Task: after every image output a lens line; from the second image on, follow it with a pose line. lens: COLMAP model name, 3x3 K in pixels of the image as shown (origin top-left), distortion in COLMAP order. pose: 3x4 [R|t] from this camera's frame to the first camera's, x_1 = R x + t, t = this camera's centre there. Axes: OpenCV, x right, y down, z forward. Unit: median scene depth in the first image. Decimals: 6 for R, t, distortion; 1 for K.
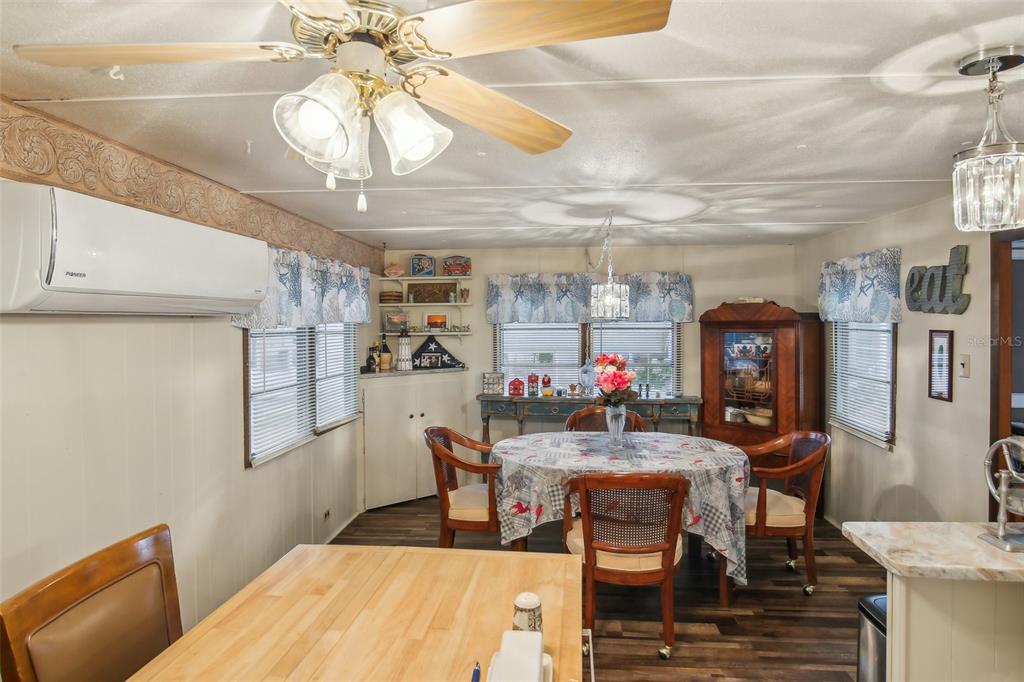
lens RADIAL K [[613.3, 0, 494.6], [0, 613.3, 323.0], [0, 0, 1]] dist [-0.009250, -0.000115]
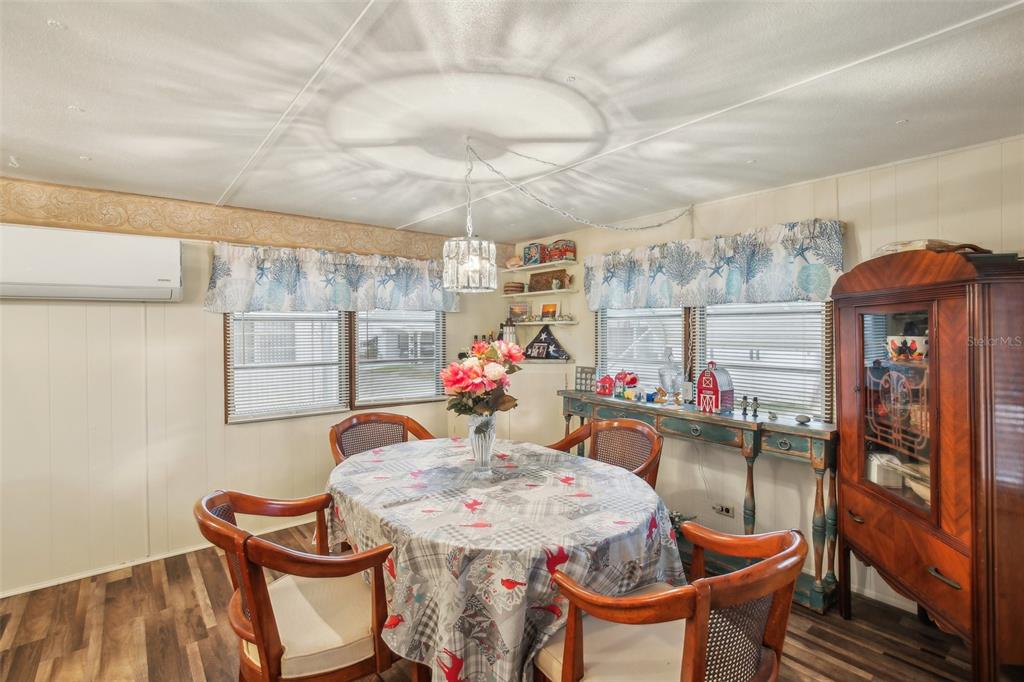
lens RADIAL K [[481.3, 0, 492.3], [0, 481.3, 327.5], [0, 0, 1]] dist [-0.015005, 0.006481]
pose [[0.687159, 0.000578, -0.726507, 0.410924], [0.001669, 0.999996, 0.002374, 0.022799], [0.726505, -0.002844, 0.687155, 0.426778]]
